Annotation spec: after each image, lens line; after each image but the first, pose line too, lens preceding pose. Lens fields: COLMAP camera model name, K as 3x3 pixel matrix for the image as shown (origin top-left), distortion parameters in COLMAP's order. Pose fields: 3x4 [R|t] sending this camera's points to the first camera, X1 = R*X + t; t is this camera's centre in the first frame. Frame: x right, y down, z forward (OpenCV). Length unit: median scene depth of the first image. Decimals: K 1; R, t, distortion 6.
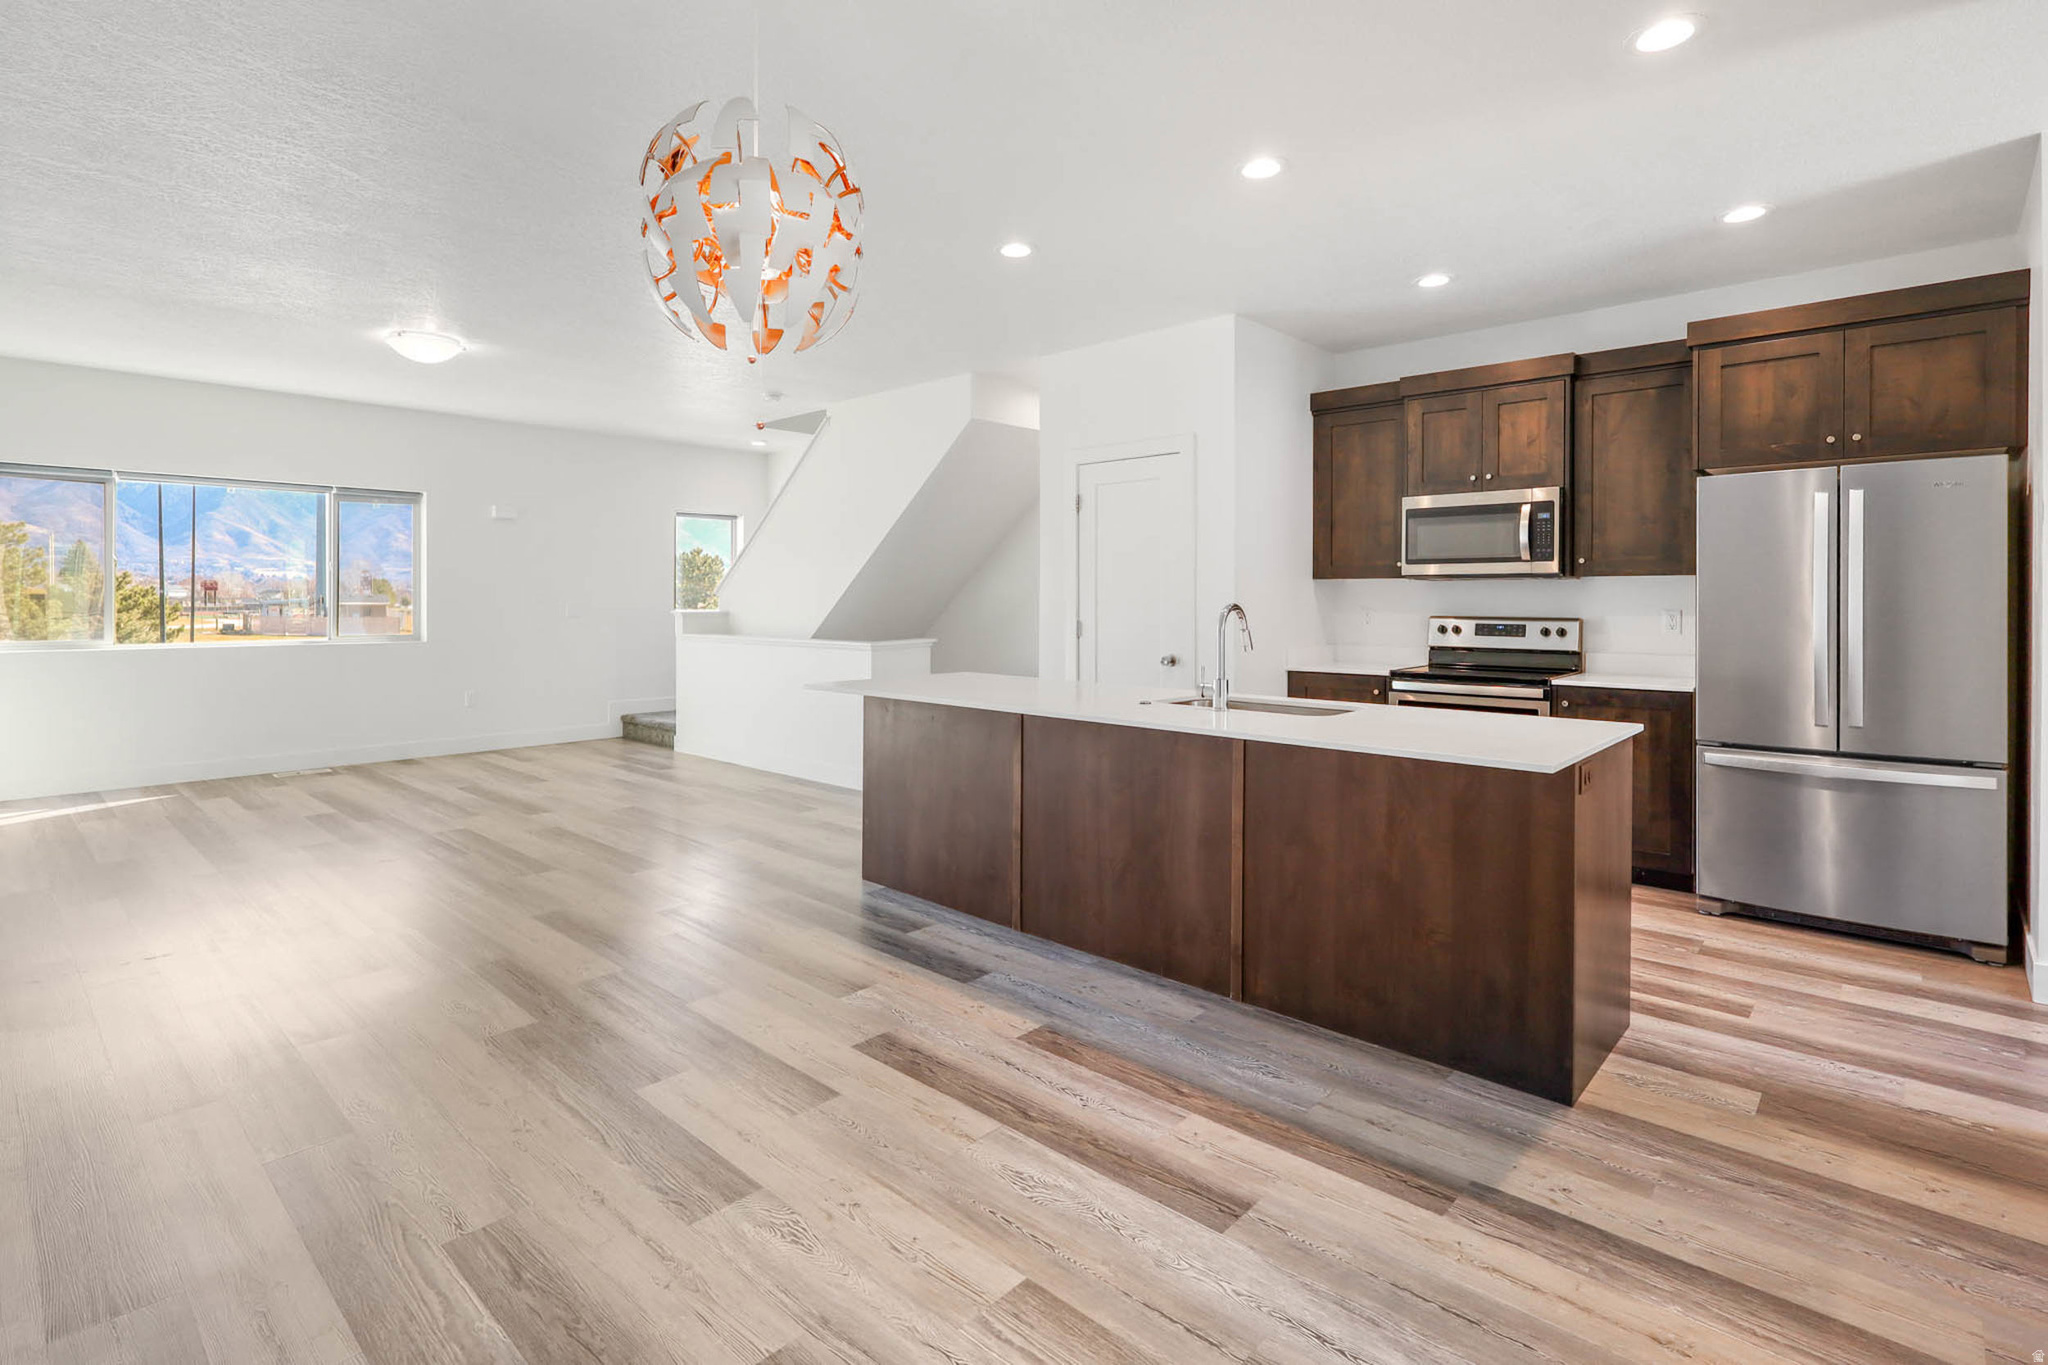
lens RADIAL K [[989.8, 0, 1067.1], [0, 989.8, 604.4], [0, 0, 1]] dist [0.002694, 0.000782]
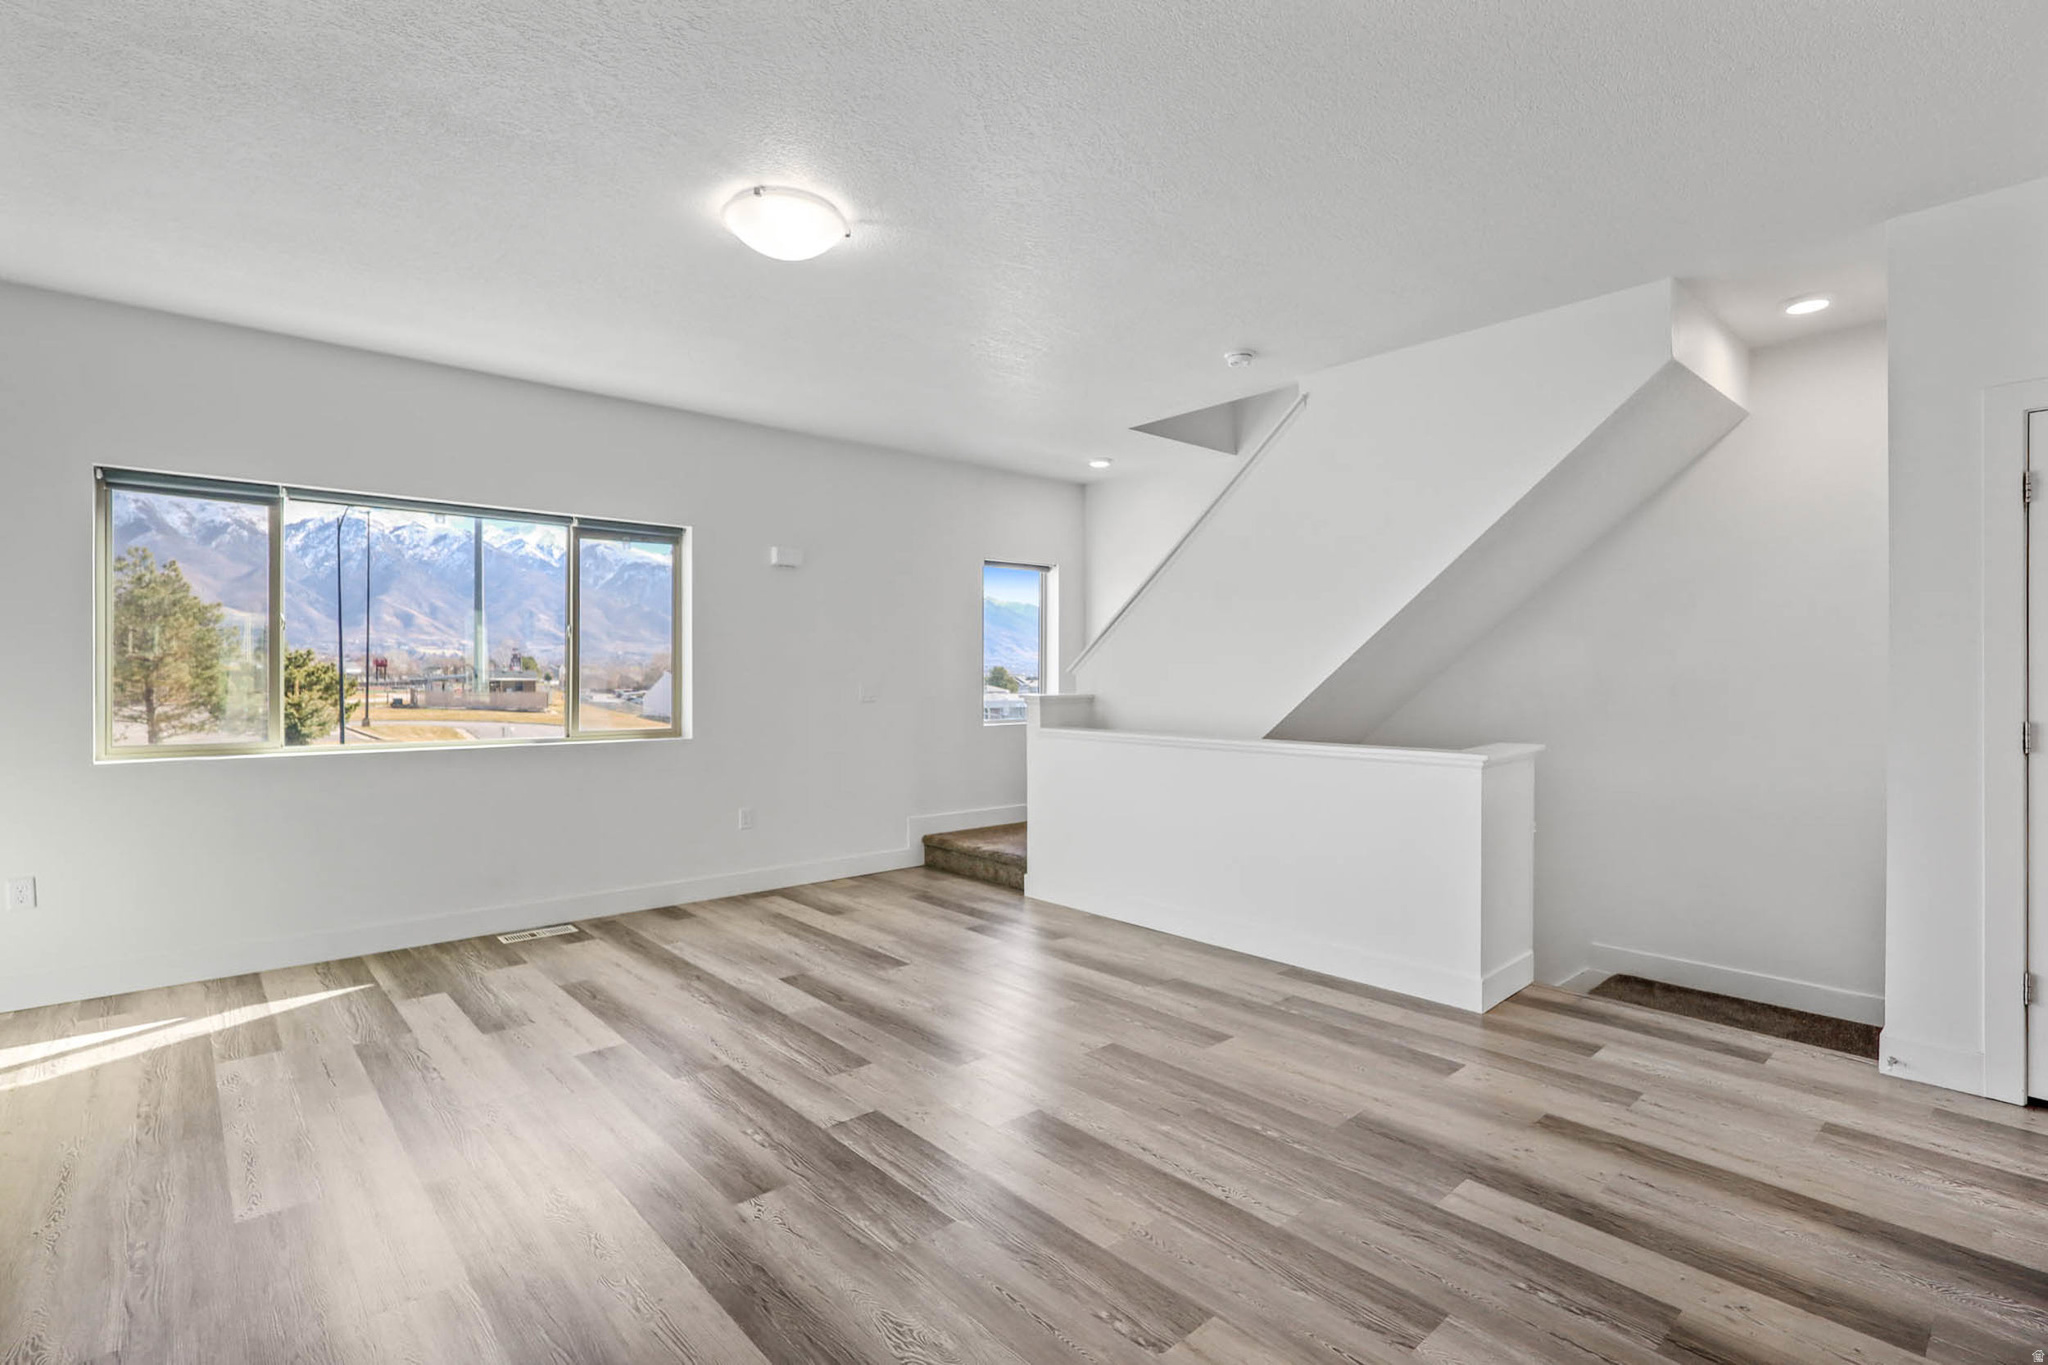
lens RADIAL K [[951.3, 0, 1068.1], [0, 951.3, 678.2], [0, 0, 1]] dist [-0.000494, -0.000940]
pose [[0.996294, -0.000957, -0.086005, -0.495358], [0.000894, 0.999999, -0.000767, -0.007560], [0.086005, 0.000687, 0.996294, 0.535836]]
